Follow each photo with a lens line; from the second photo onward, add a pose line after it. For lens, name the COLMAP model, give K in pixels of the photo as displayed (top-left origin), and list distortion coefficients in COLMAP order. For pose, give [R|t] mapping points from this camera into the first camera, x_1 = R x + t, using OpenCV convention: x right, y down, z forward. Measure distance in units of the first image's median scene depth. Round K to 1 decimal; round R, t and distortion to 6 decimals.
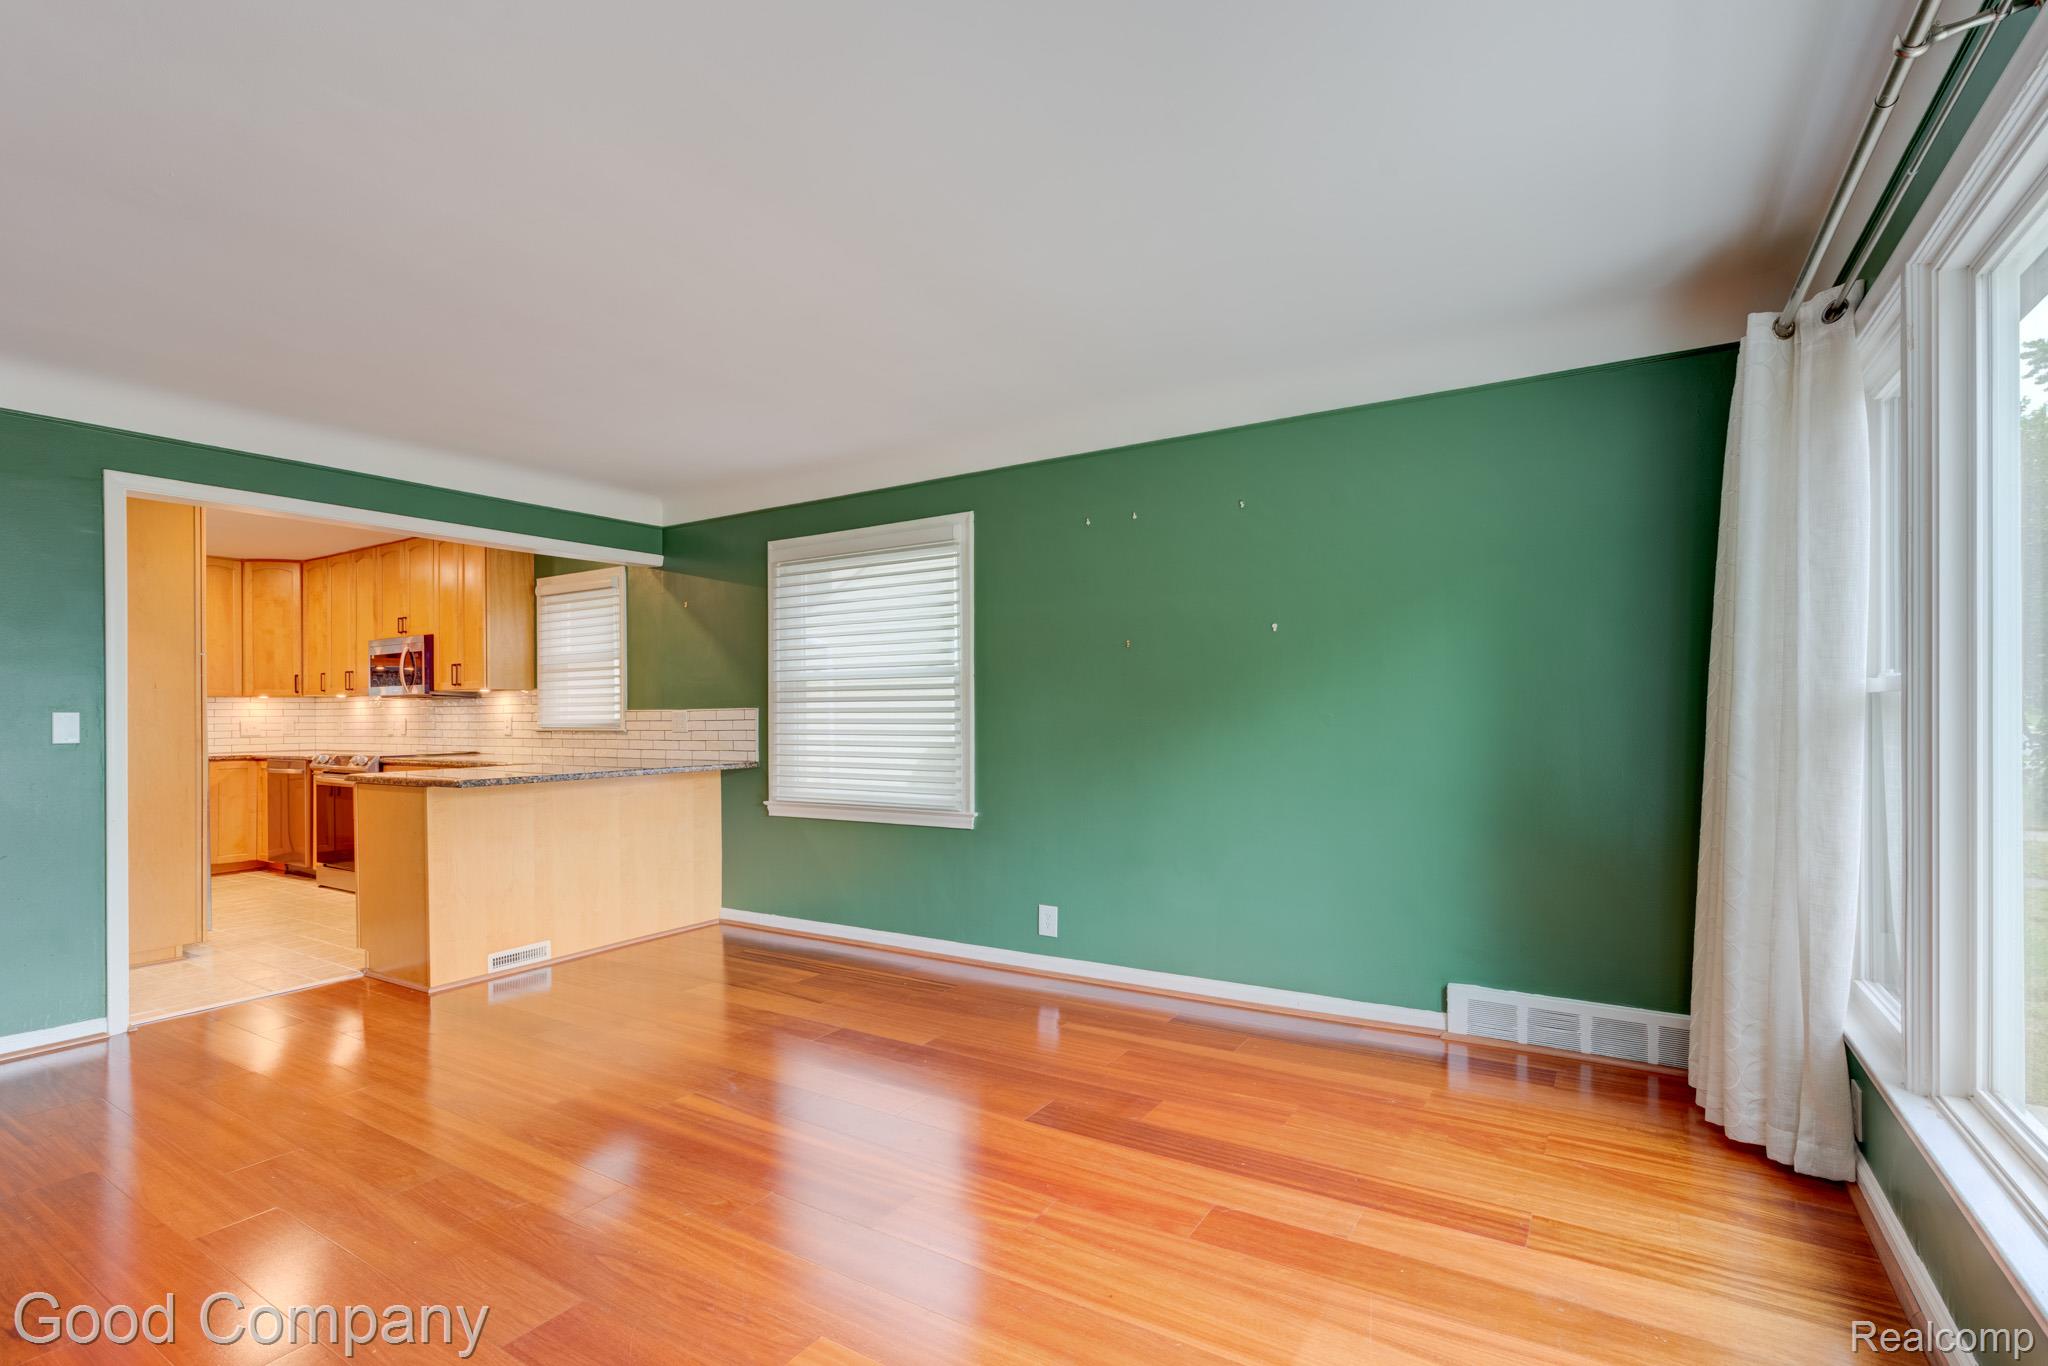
lens RADIAL K [[938.2, 0, 1071.9], [0, 938.2, 714.5], [0, 0, 1]] dist [0.002918, 0.001095]
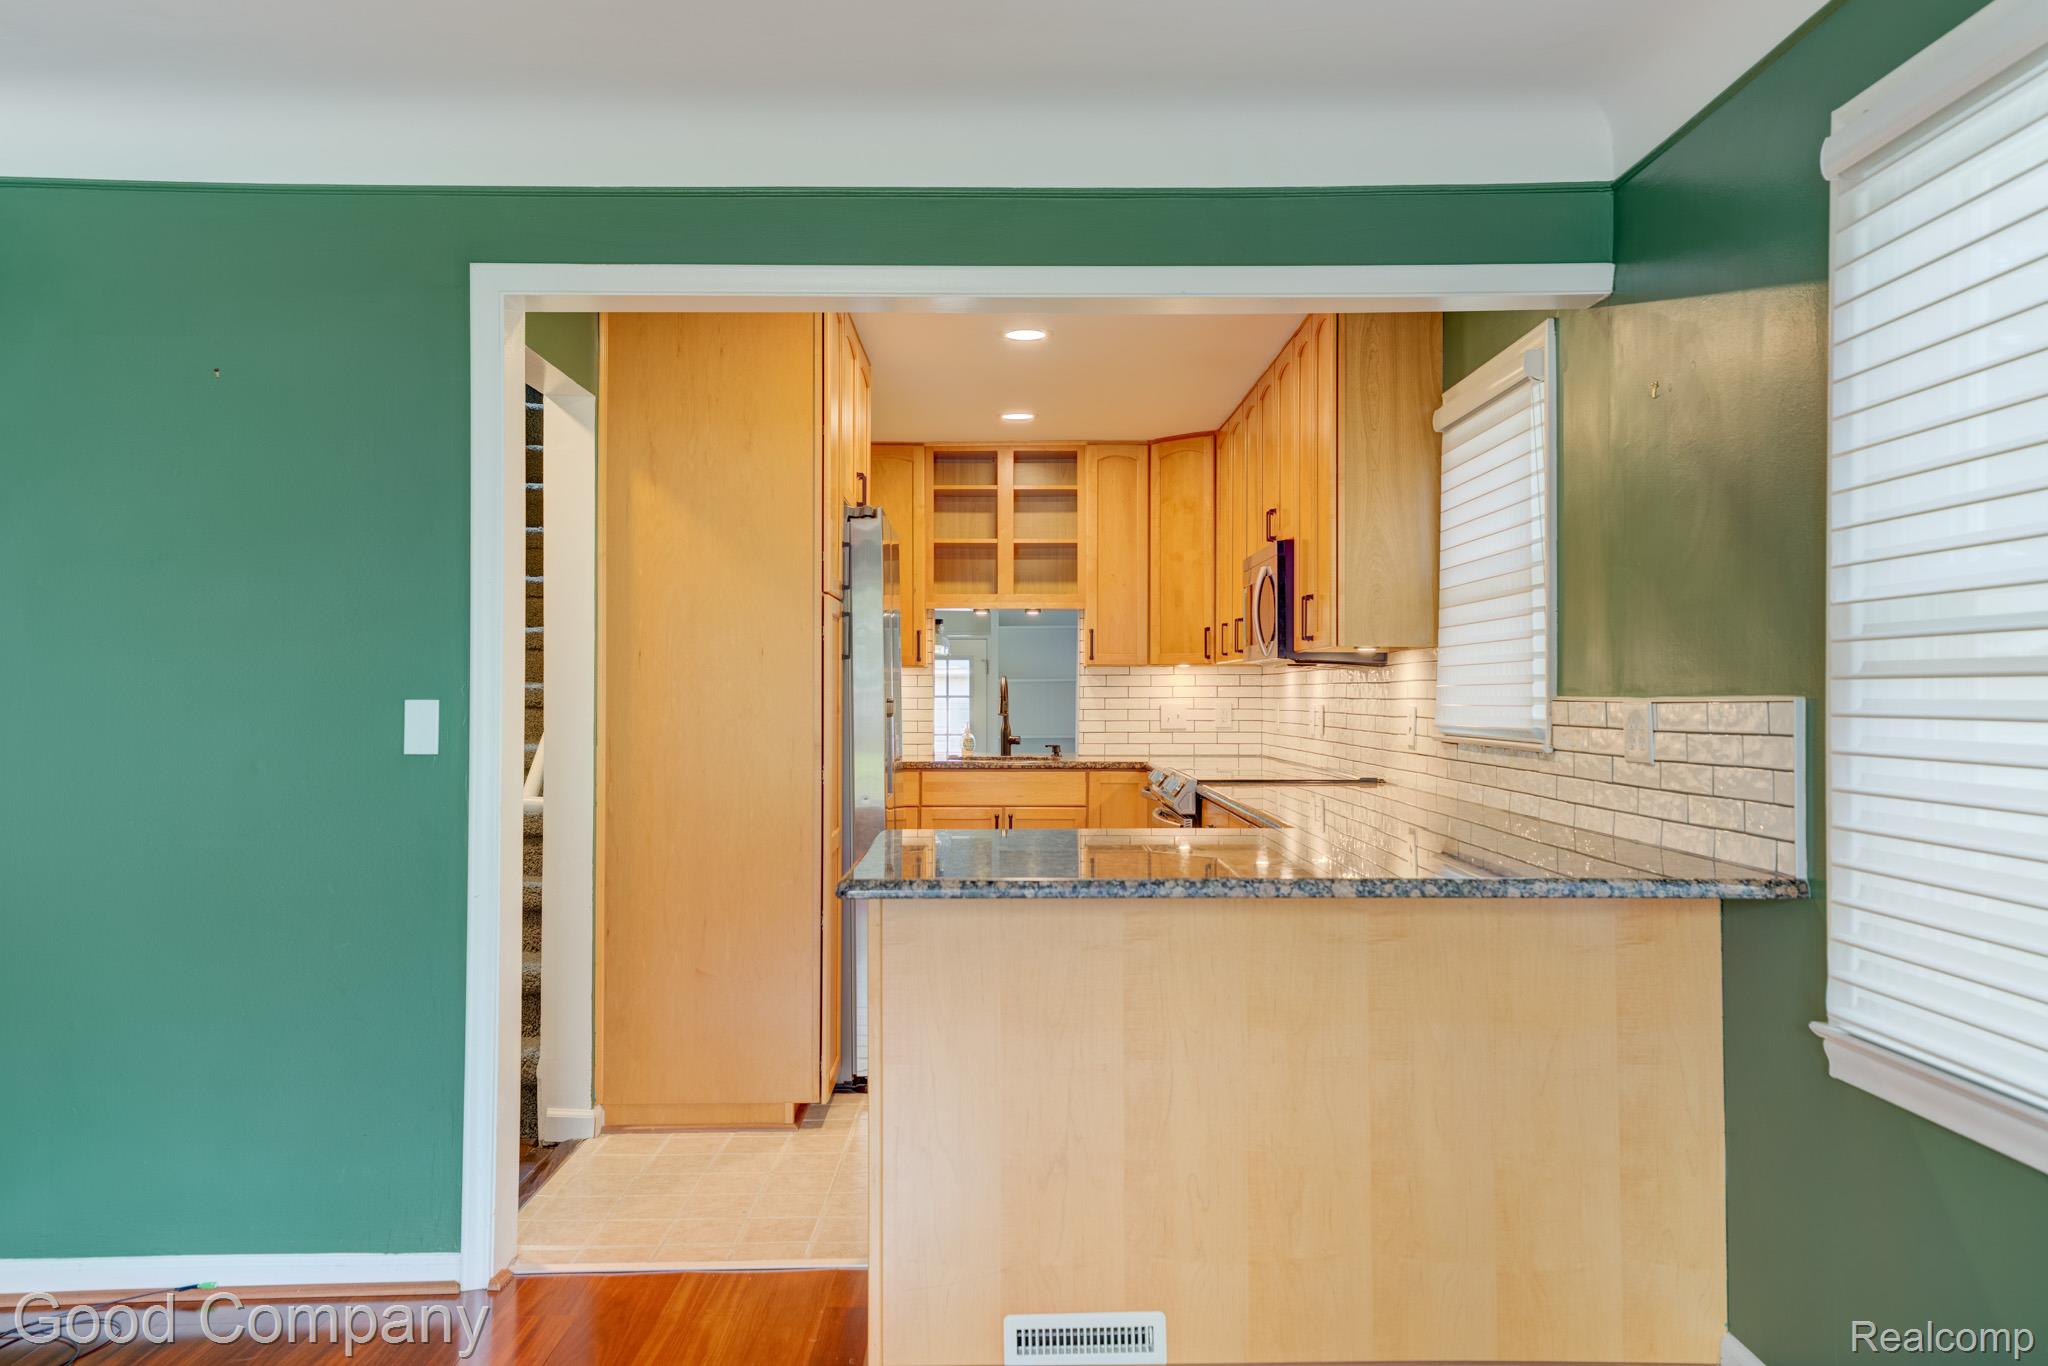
lens RADIAL K [[1627.1, 0, 1024.0], [0, 1627.1, 683.0], [0, 0, 1]] dist [0.063106, -0.000218]
pose [[0.515060, 0.002767, -0.857150, -0.015864], [-0.005911, 0.999982, -0.000324, -0.007945], [0.857134, 0.005233, 0.515067, 0.445251]]
